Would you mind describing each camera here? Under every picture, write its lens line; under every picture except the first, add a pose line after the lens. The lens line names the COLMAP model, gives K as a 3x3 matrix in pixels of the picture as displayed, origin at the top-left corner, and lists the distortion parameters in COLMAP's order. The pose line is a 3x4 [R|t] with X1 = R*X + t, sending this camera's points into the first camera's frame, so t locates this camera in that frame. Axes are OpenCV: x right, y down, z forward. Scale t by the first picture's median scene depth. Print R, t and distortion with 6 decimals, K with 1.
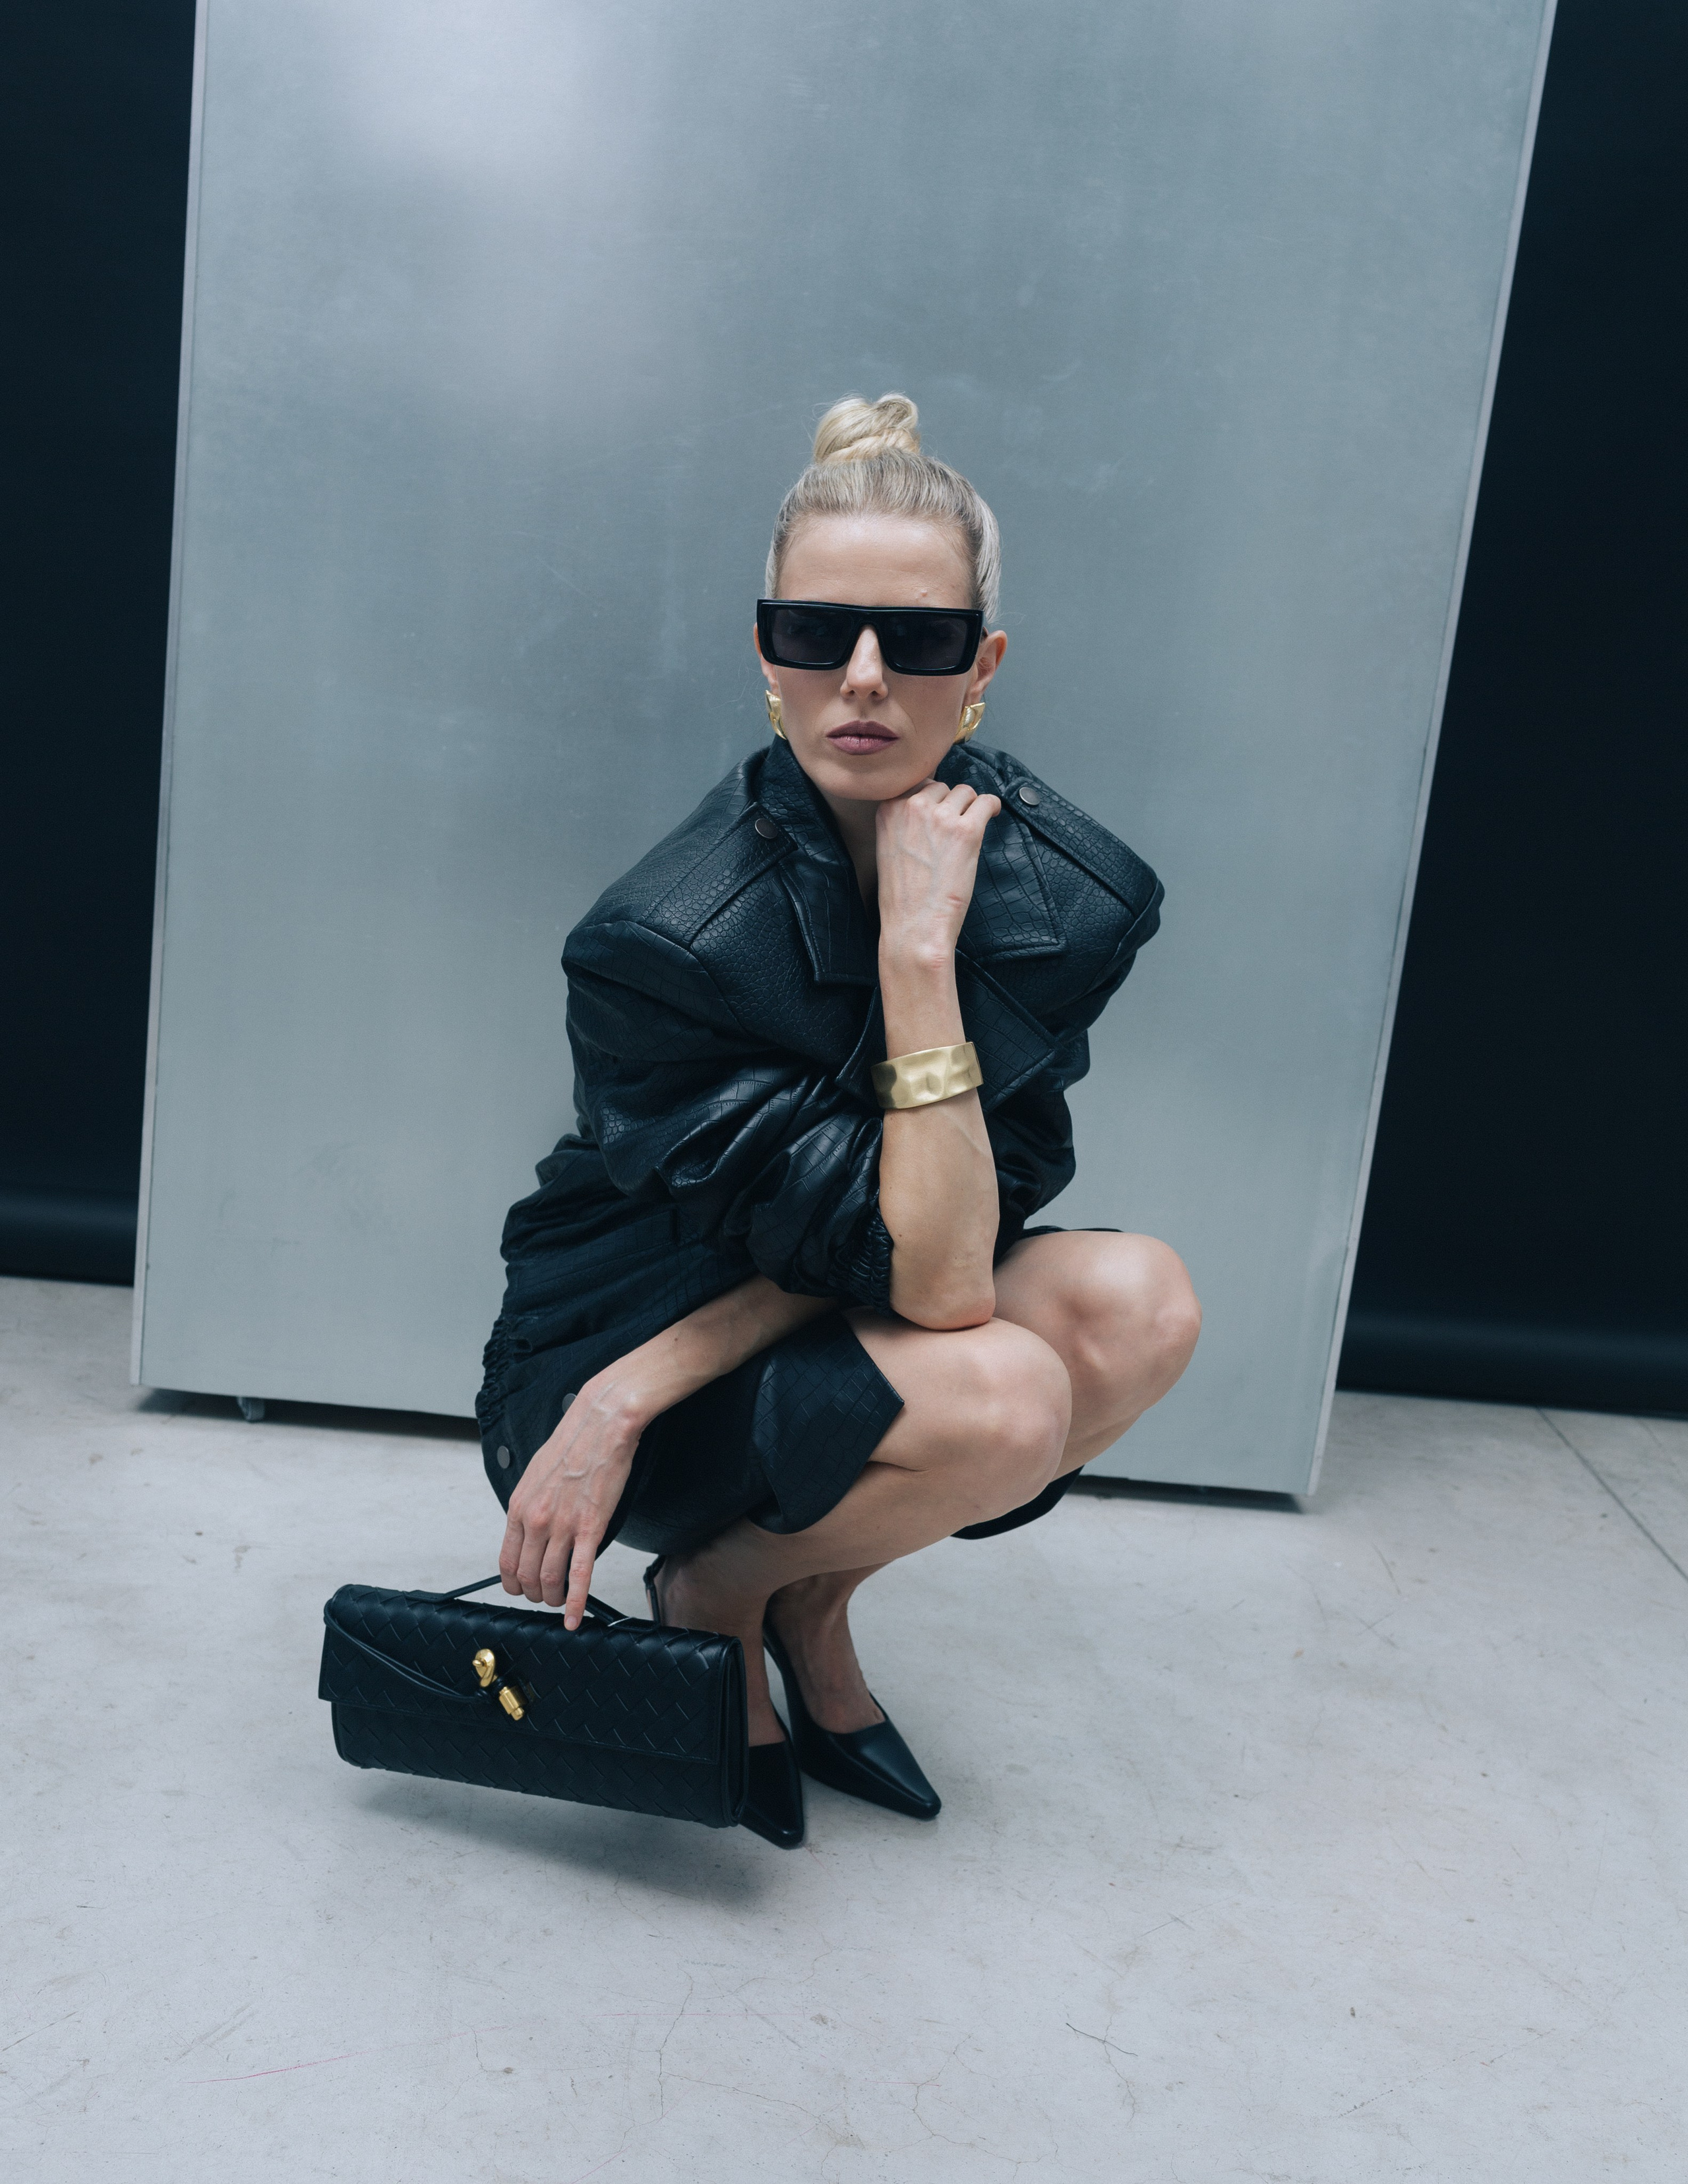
lens RADIAL K [[2418.0, 0, 839.8], [0, 2418.0, 1050.5], [0, 0, 1]] dist [0.008005, -0.010521]
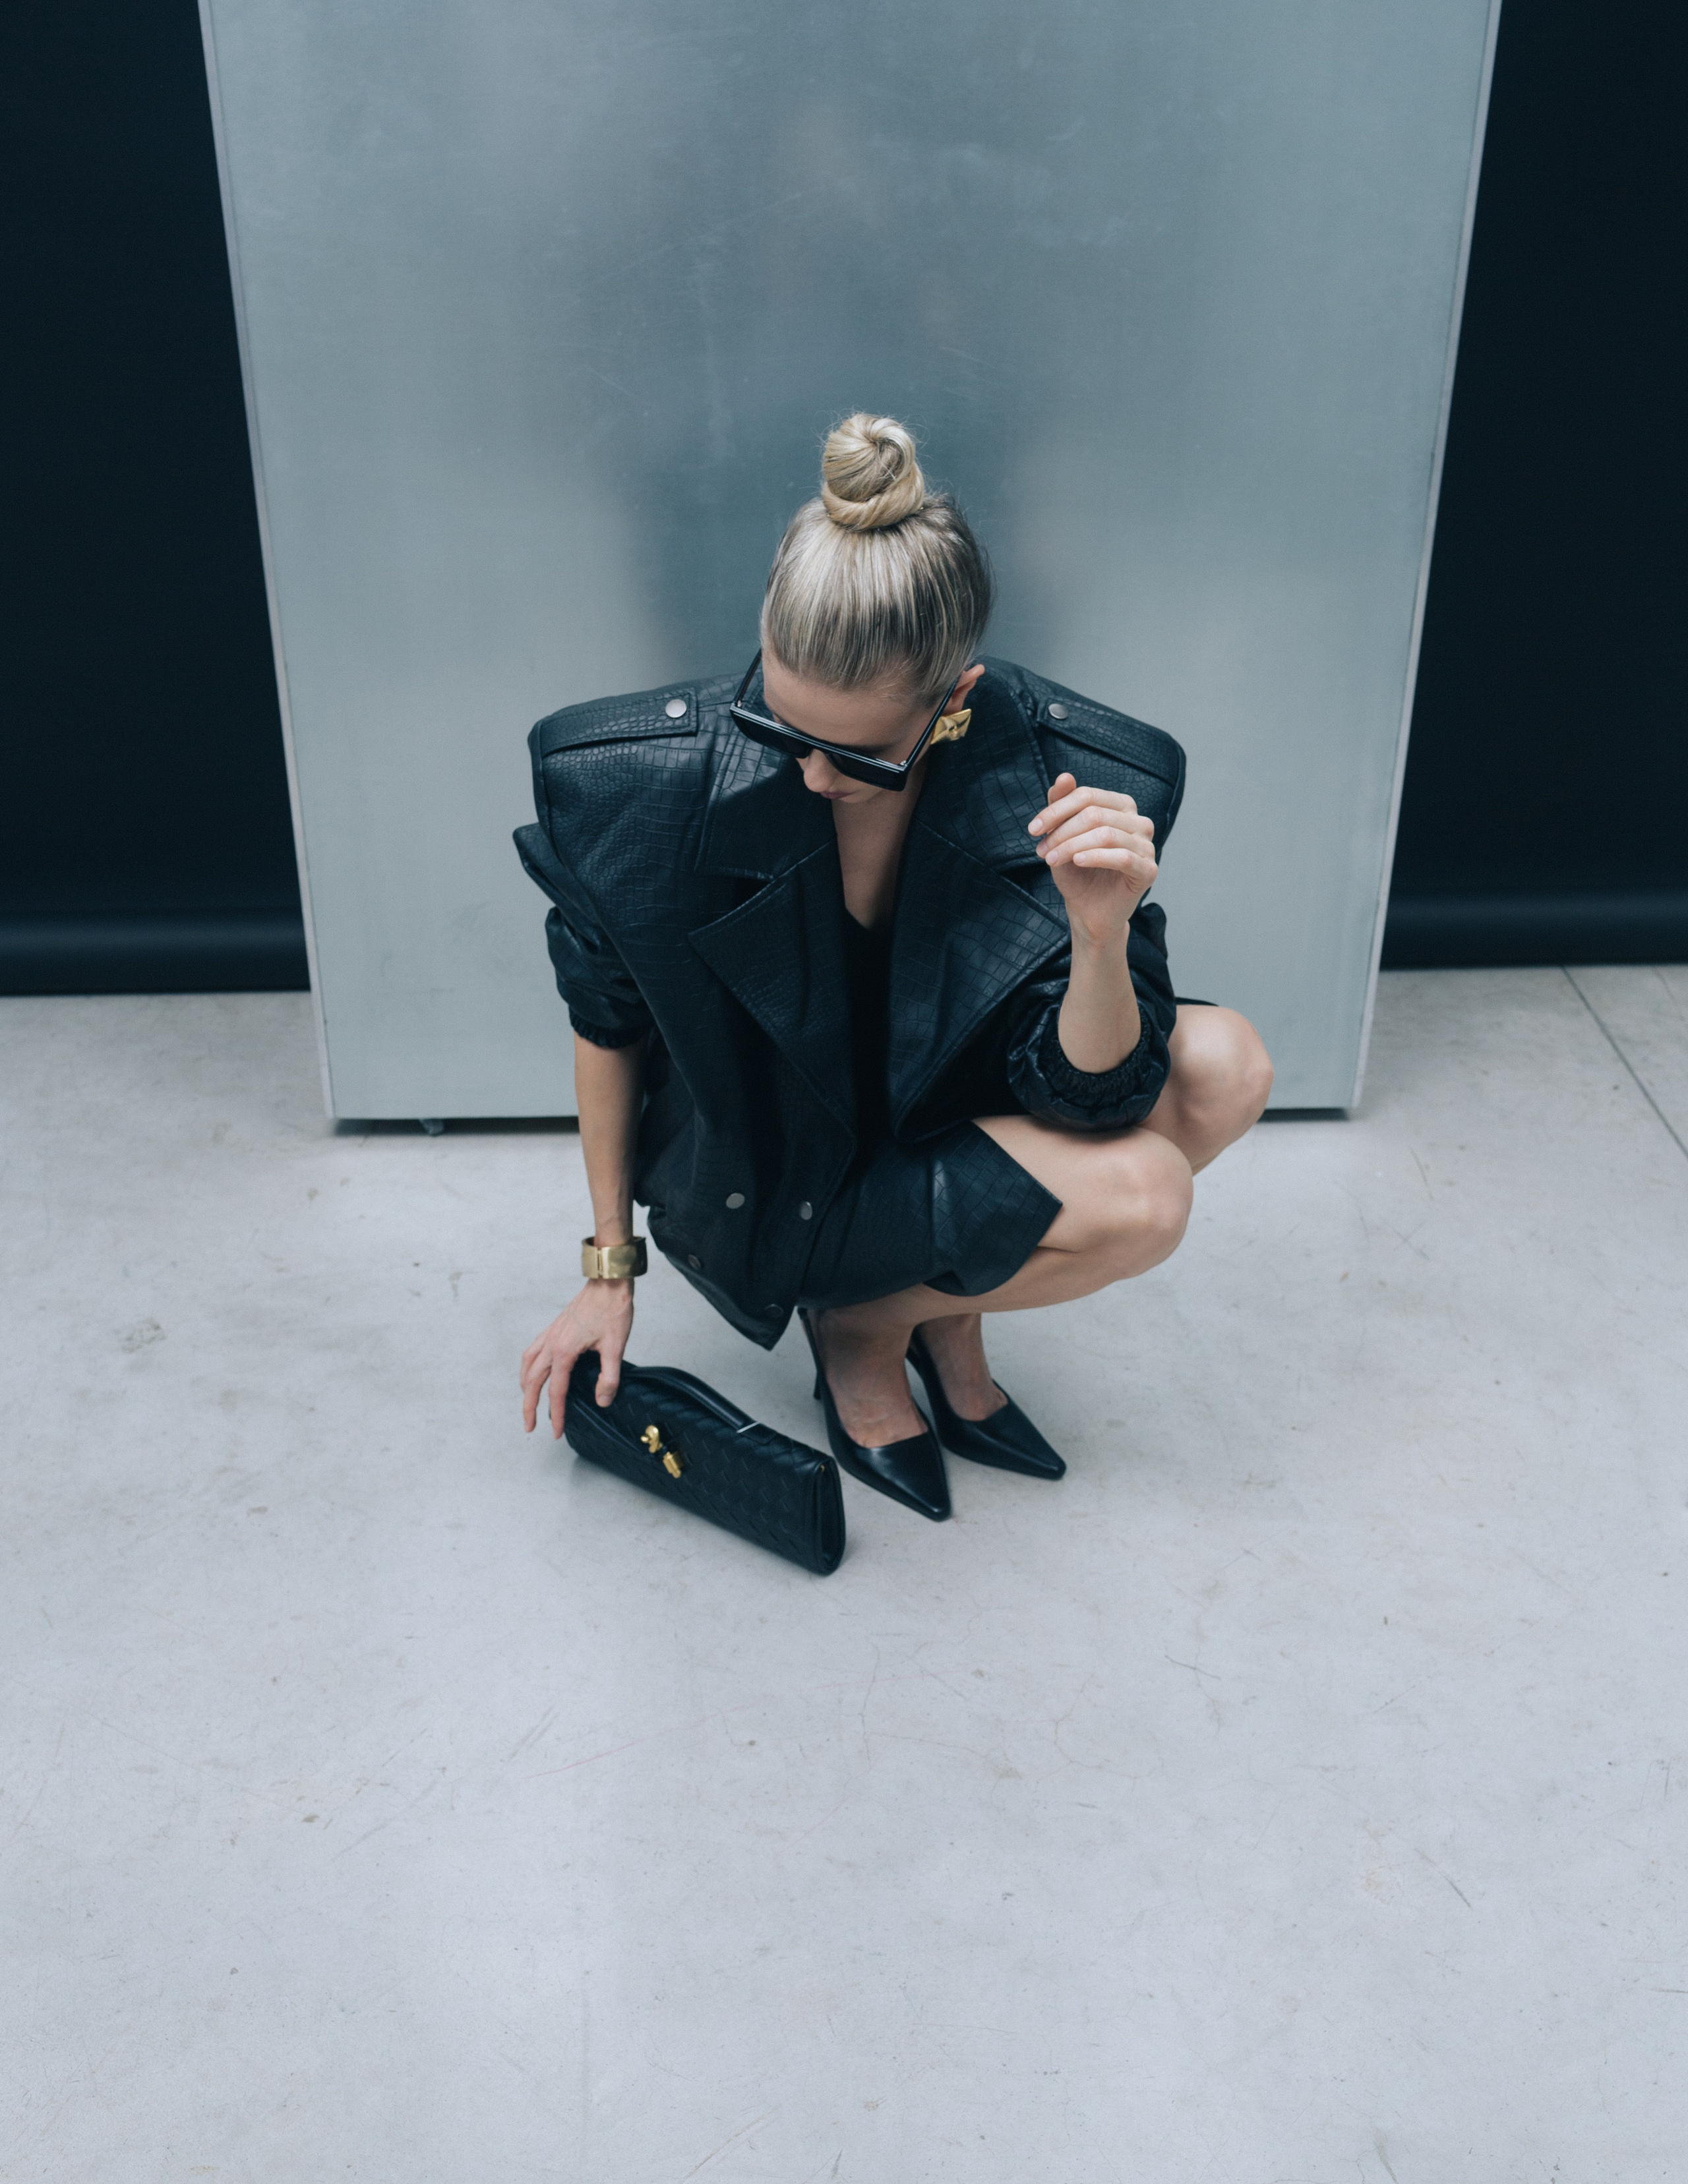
lens RADIAL K [[2468.7, 0, 855.0], [0, 2468.7, 1128.3], [0, 0, 1]] dist [0.002471, 0.011480]
pose [[0.994953, -0.092868, -0.038014, 0.002548], [0.100028, 0.948033, 0.302040, -0.204729], [0.007989, -0.304318, 0.952537, -0.133594]]
